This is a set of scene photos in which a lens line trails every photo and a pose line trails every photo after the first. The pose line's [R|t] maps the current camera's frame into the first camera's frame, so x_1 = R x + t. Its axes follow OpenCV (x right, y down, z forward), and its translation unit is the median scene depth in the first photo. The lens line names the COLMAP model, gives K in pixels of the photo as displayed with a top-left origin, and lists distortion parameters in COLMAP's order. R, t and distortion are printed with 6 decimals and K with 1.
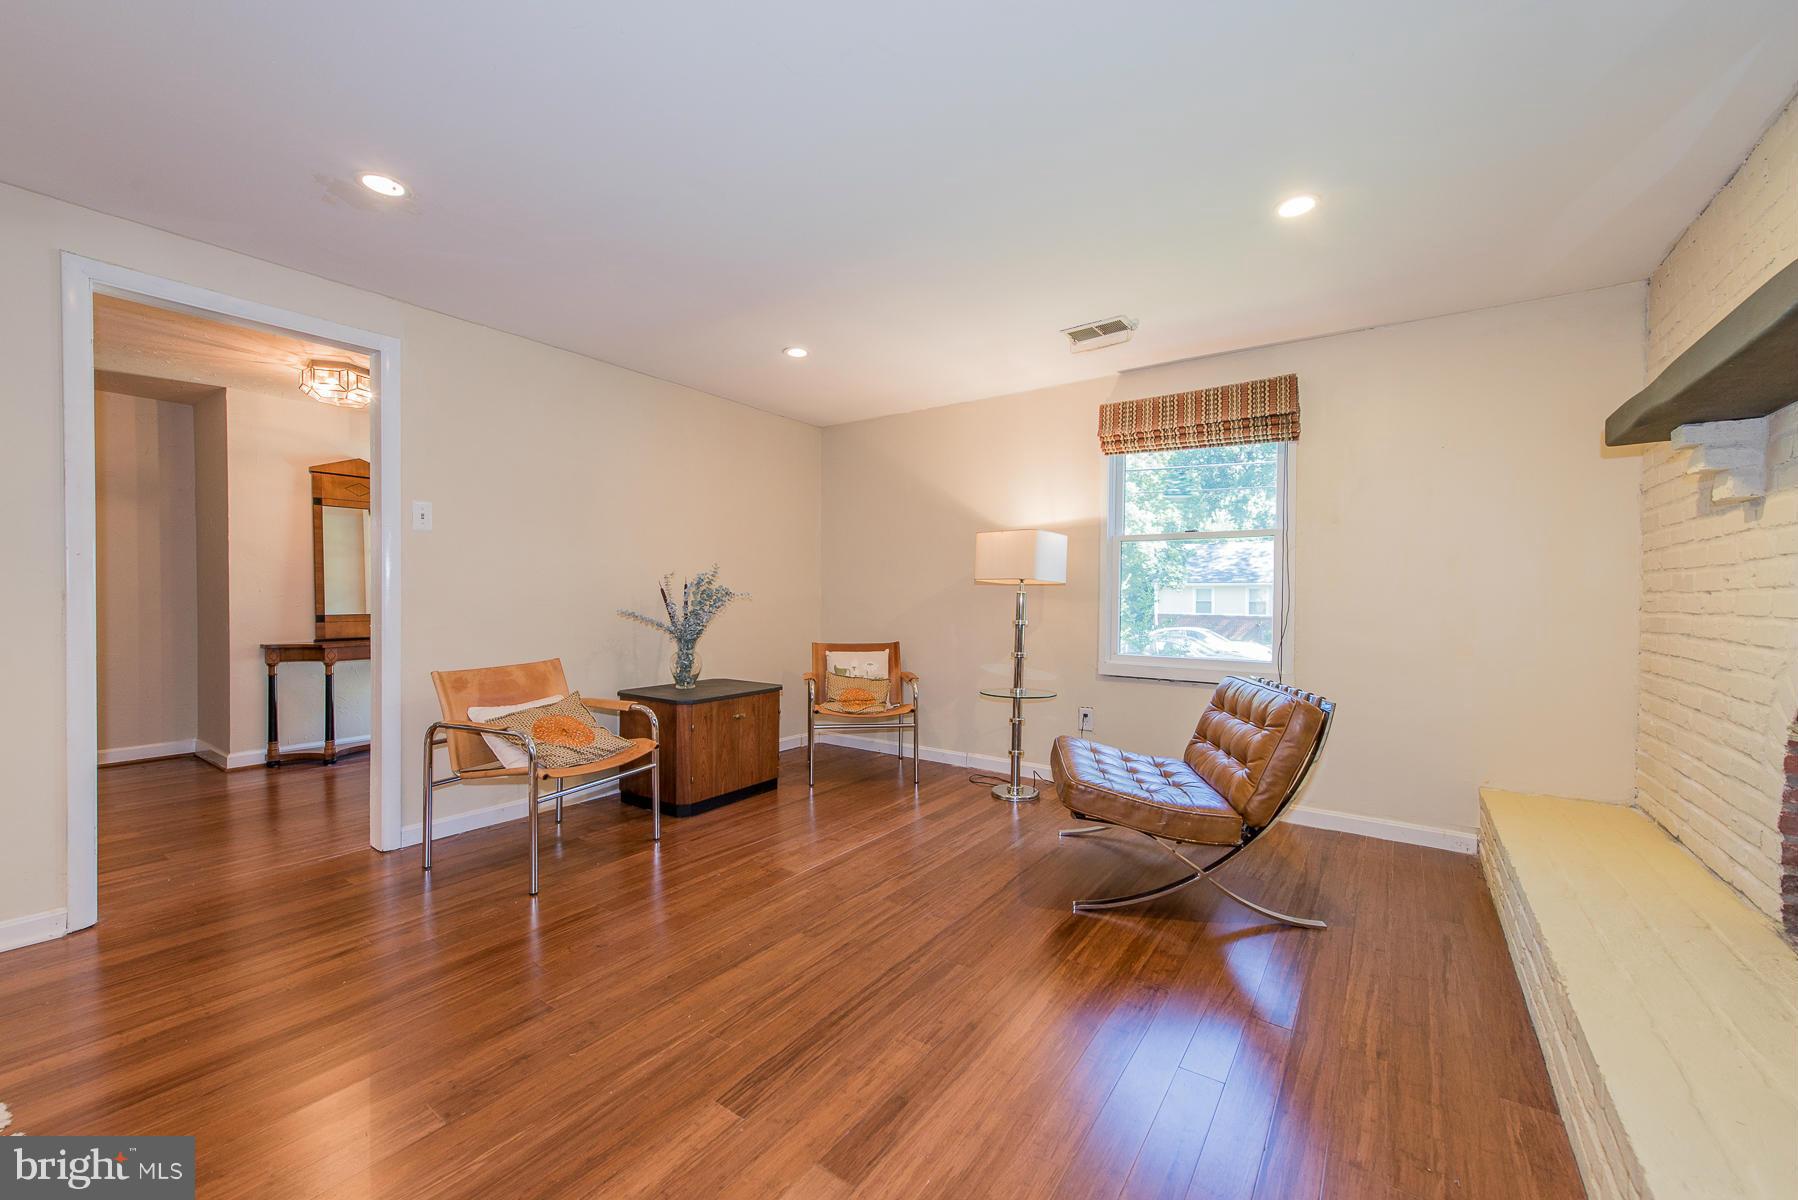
lens RADIAL K [[702.0, 0, 900.7], [0, 702.0, 603.0], [0, 0, 1]] dist [0.018541, -0.005485]
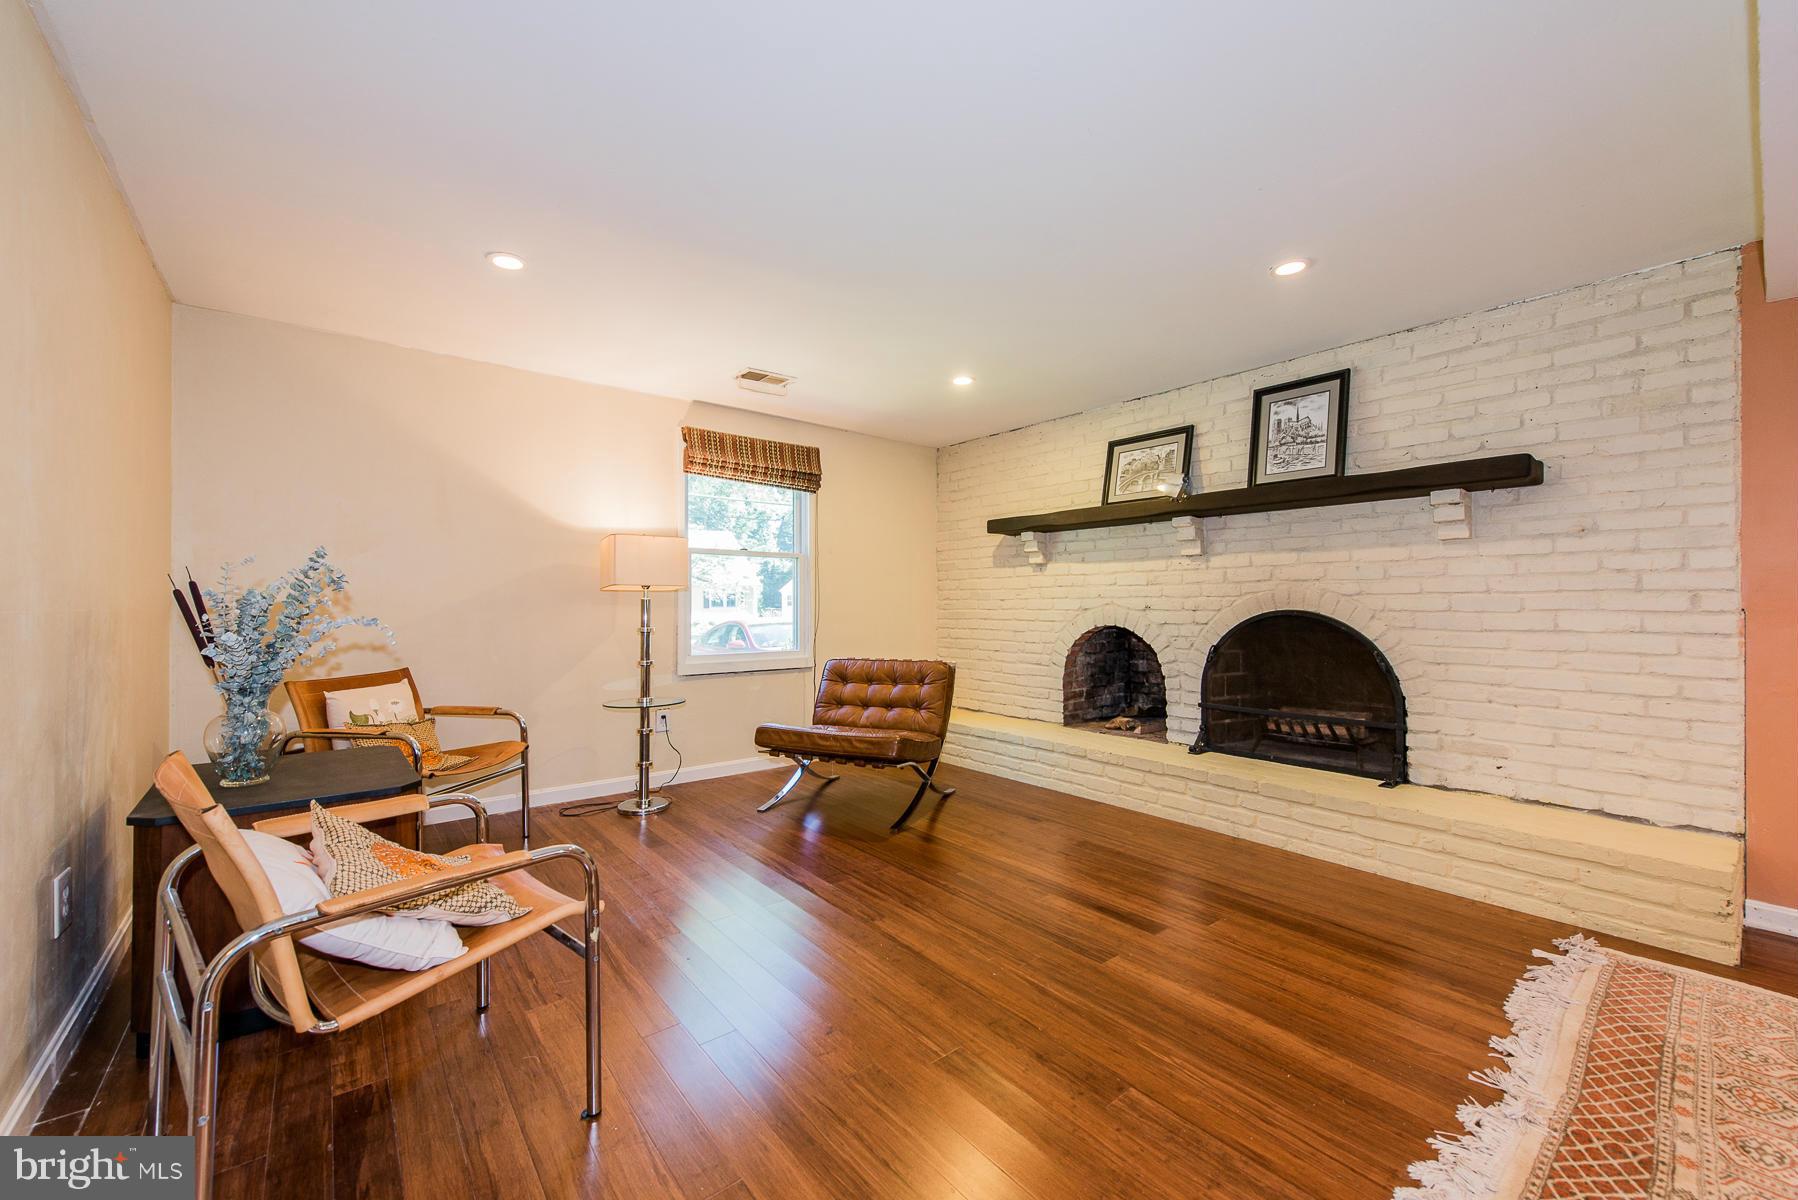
lens RADIAL K [[702.0, 0, 900.7], [0, 702.0, 603.0], [0, 0, 1]] dist [0.018541, -0.005485]
pose [[0.271703, -0.003064, 0.962376, -0.706869], [0.011177, 0.999938, 0.000028, -0.006017], [-0.962316, 0.010749, 0.271721, 0.411504]]
